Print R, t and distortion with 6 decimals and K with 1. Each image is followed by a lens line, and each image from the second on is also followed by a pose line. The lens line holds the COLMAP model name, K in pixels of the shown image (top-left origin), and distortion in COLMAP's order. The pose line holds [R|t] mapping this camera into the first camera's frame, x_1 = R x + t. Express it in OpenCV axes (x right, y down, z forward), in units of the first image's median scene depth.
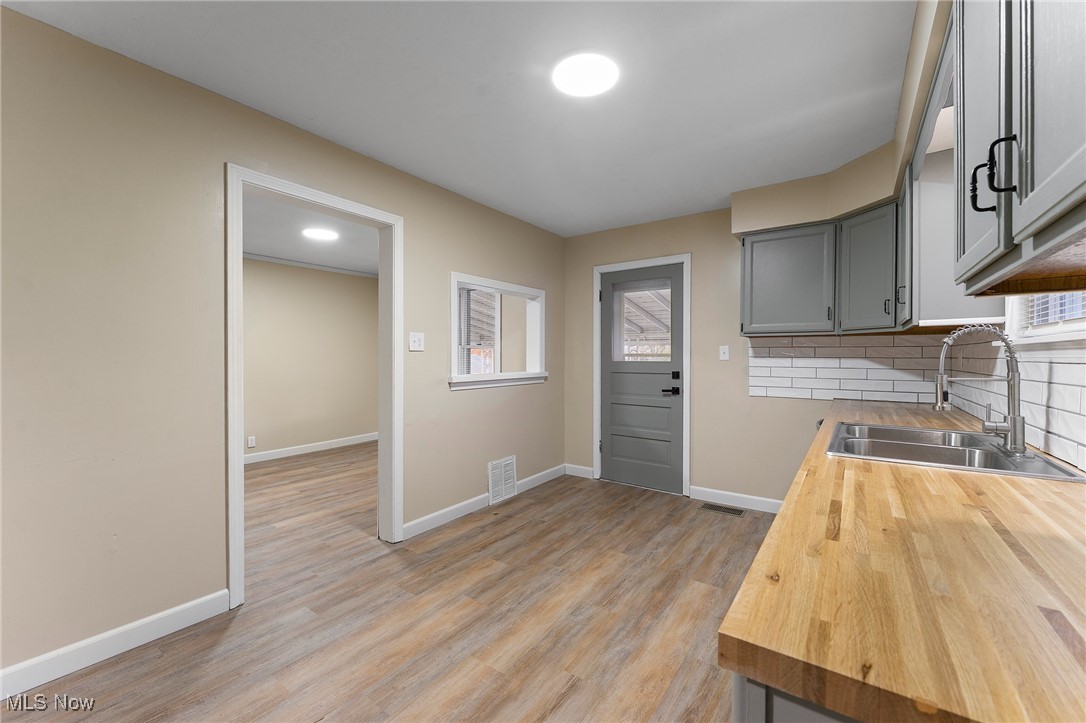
lens RADIAL K [[435.7, 0, 548.8], [0, 435.7, 358.2], [0, 0, 1]] dist [-0.002883, -0.000551]
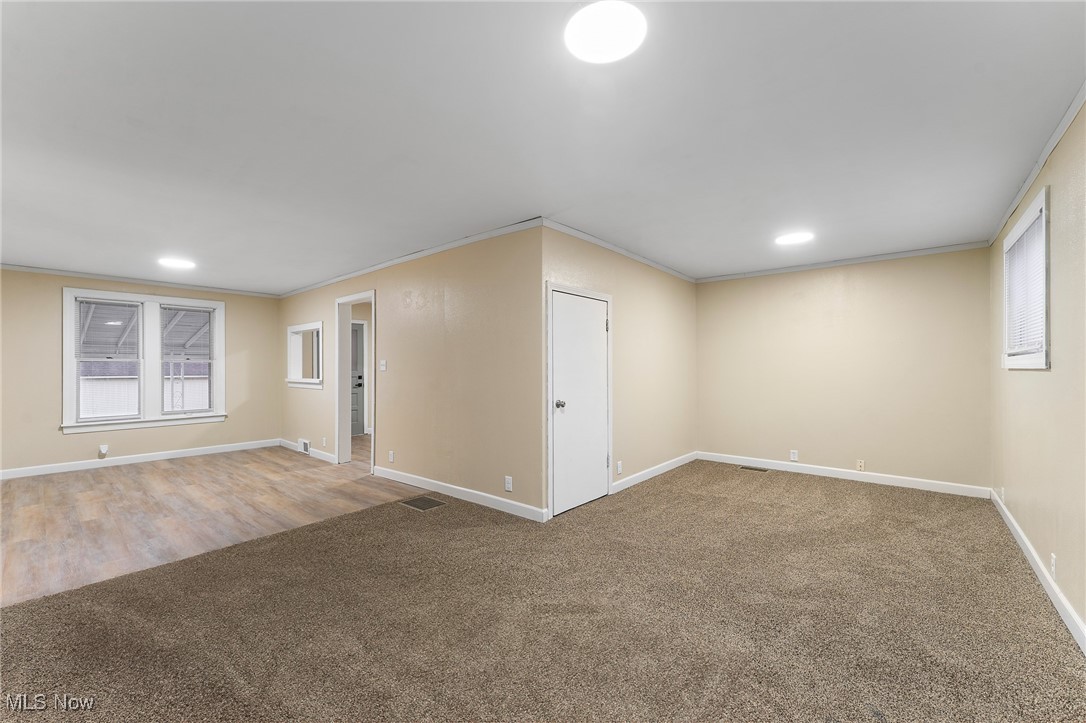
lens RADIAL K [[435.7, 0, 539.3], [0, 435.7, 364.3], [0, 0, 1]] dist [-0.002883, -0.000551]
pose [[0.100770, 0.005258, 0.994896, -2.135650], [0.011770, 0.999910, -0.006476, -0.000657], [-0.994840, 0.012362, 0.100699, -0.067050]]
